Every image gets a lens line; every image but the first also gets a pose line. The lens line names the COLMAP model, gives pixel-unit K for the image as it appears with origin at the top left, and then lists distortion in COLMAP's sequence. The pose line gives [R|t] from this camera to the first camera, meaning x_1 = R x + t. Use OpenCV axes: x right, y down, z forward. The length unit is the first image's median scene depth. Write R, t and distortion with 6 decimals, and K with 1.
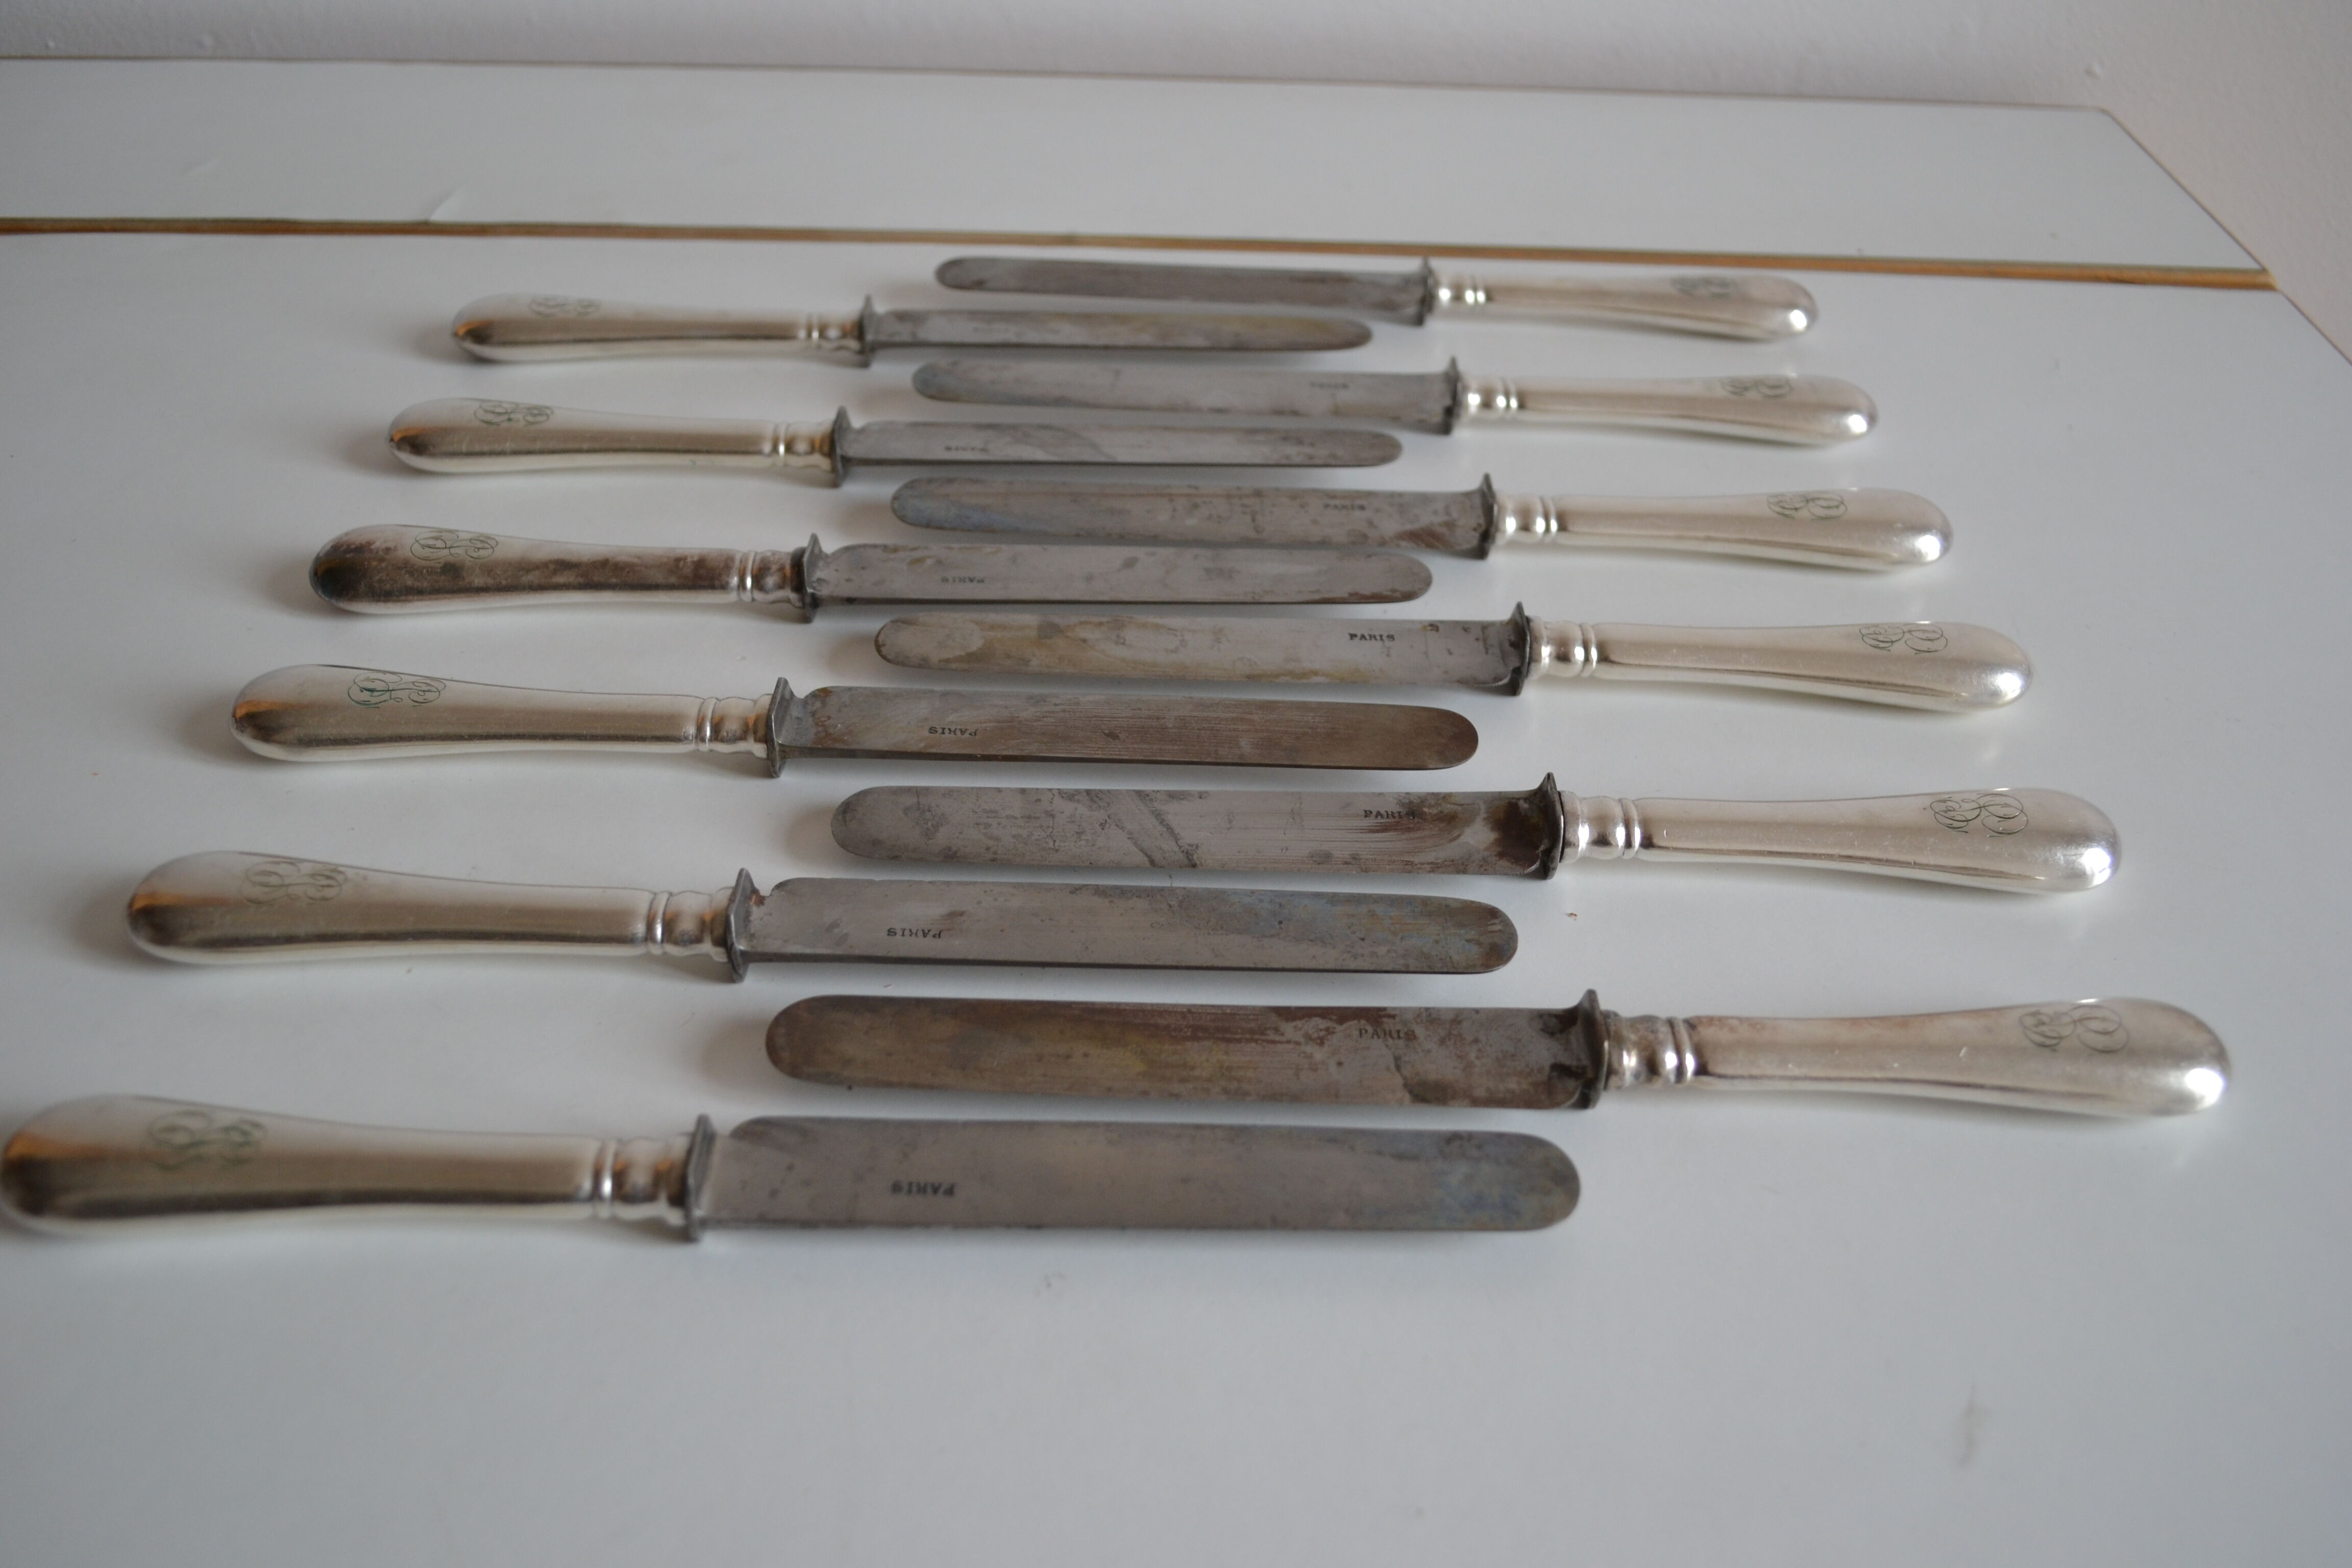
lens RADIAL K [[2049.3, 0, 1176.0], [0, 2049.3, 784.0], [0, 0, 1]] dist [-0.076535, -0.001823]
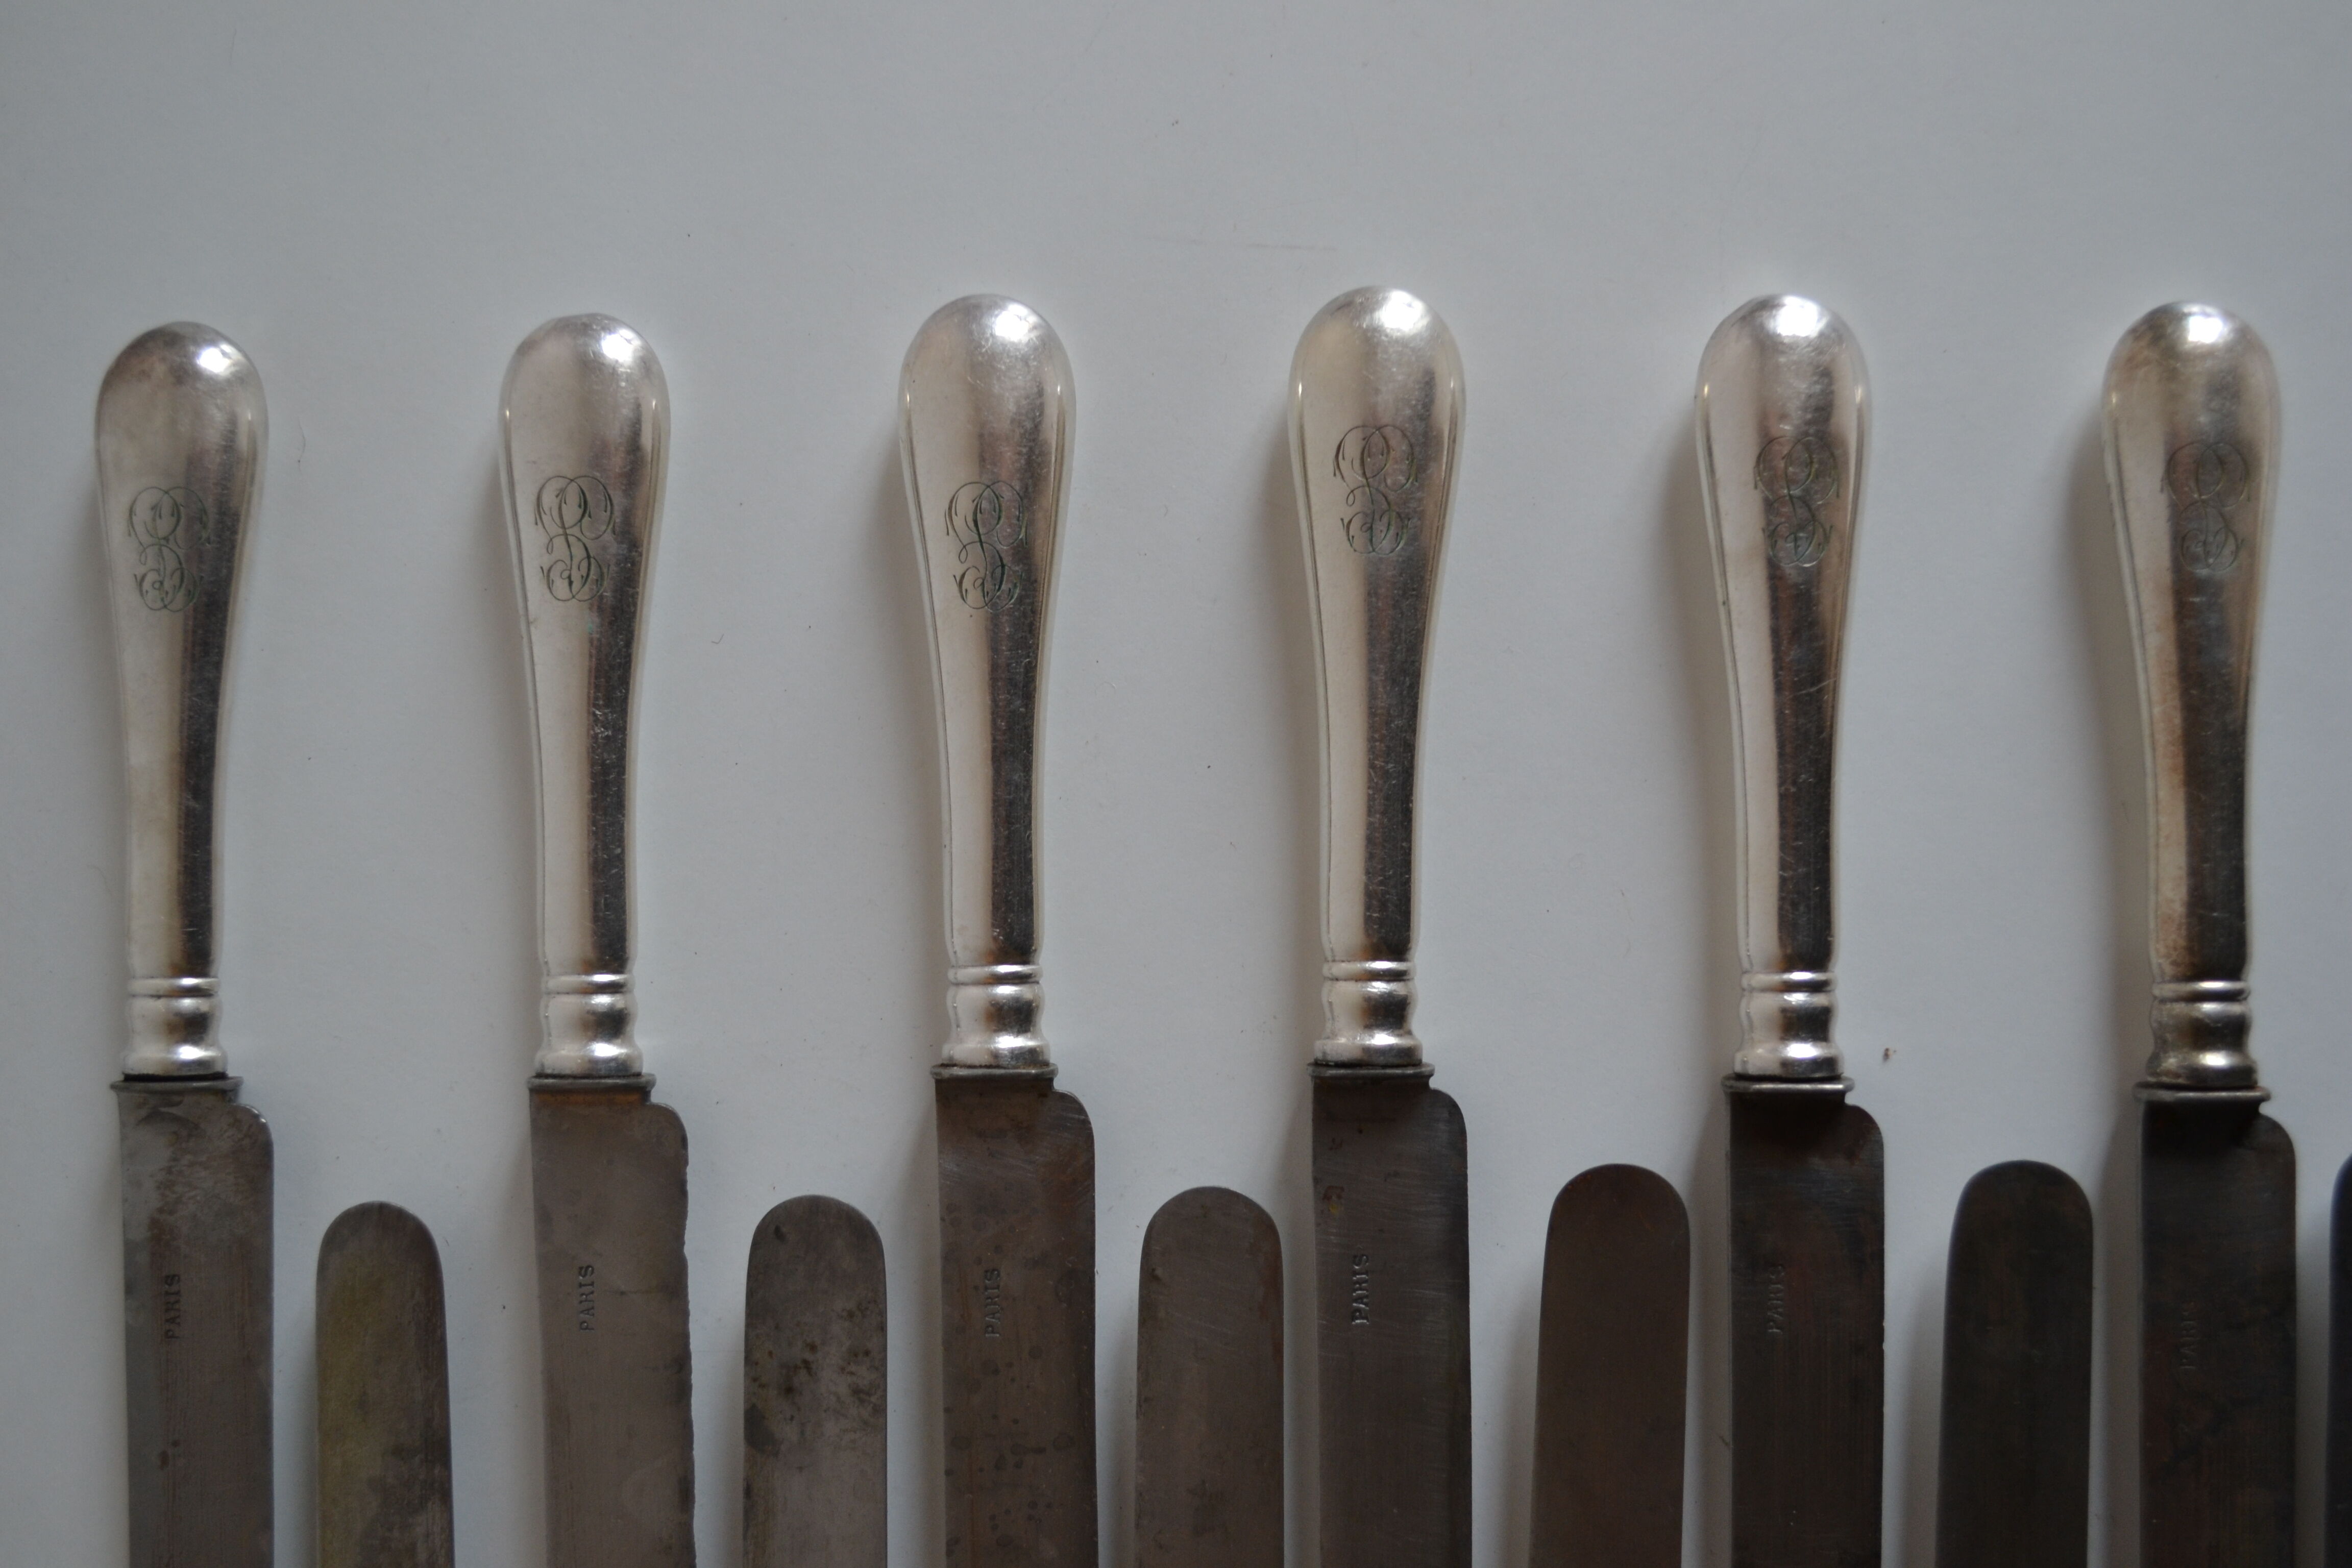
lens RADIAL K [[2603.1, 0, 1176.0], [0, 2603.1, 784.0], [0, 0, 1]] dist [-0.060316, 0.019348]
pose [[-0.002990, -0.999486, -0.031904, 0.321810], [0.663476, -0.025854, 0.747750, -0.830304], [-0.748191, -0.018932, 0.663213, 0.539281]]
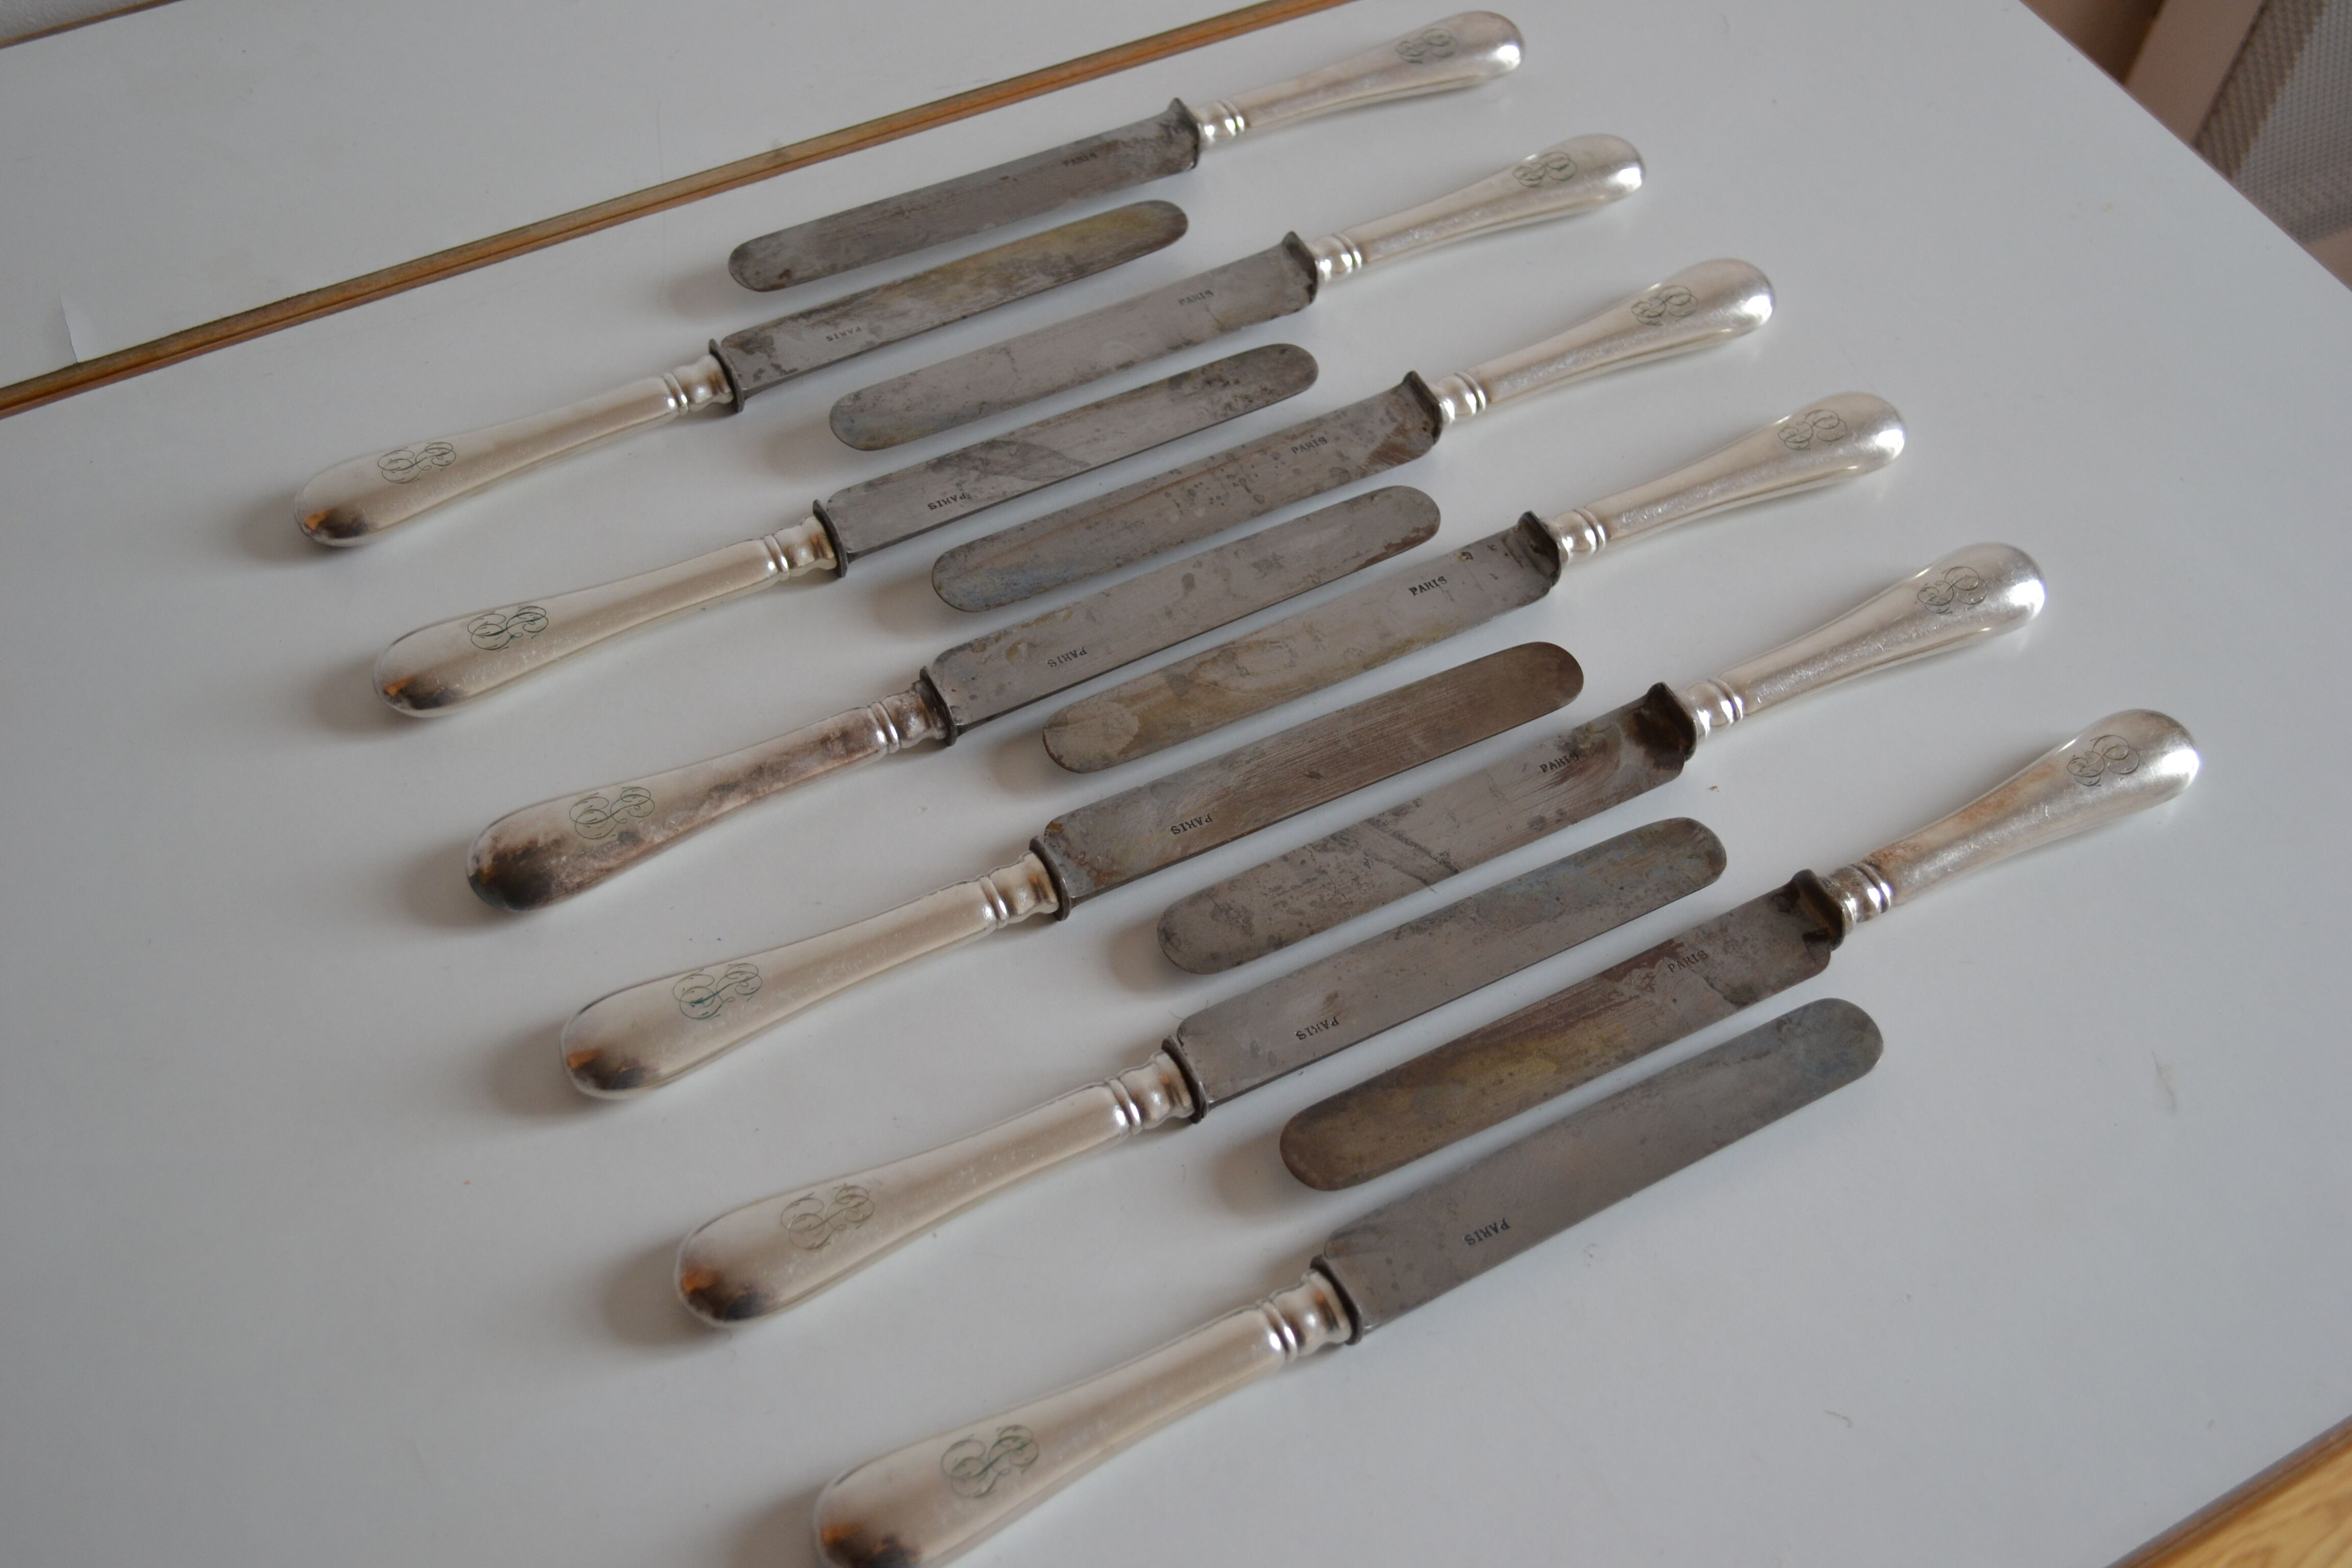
lens RADIAL K [[2603.1, 0, 1176.0], [0, 2603.1, 784.0], [0, 0, 1]] dist [-0.060316, 0.019348]
pose [[0.878889, -0.372454, 0.298046, -0.554239], [0.278757, 0.908025, 0.312706, -0.514060], [-0.387102, -0.191752, 0.901878, -0.295930]]
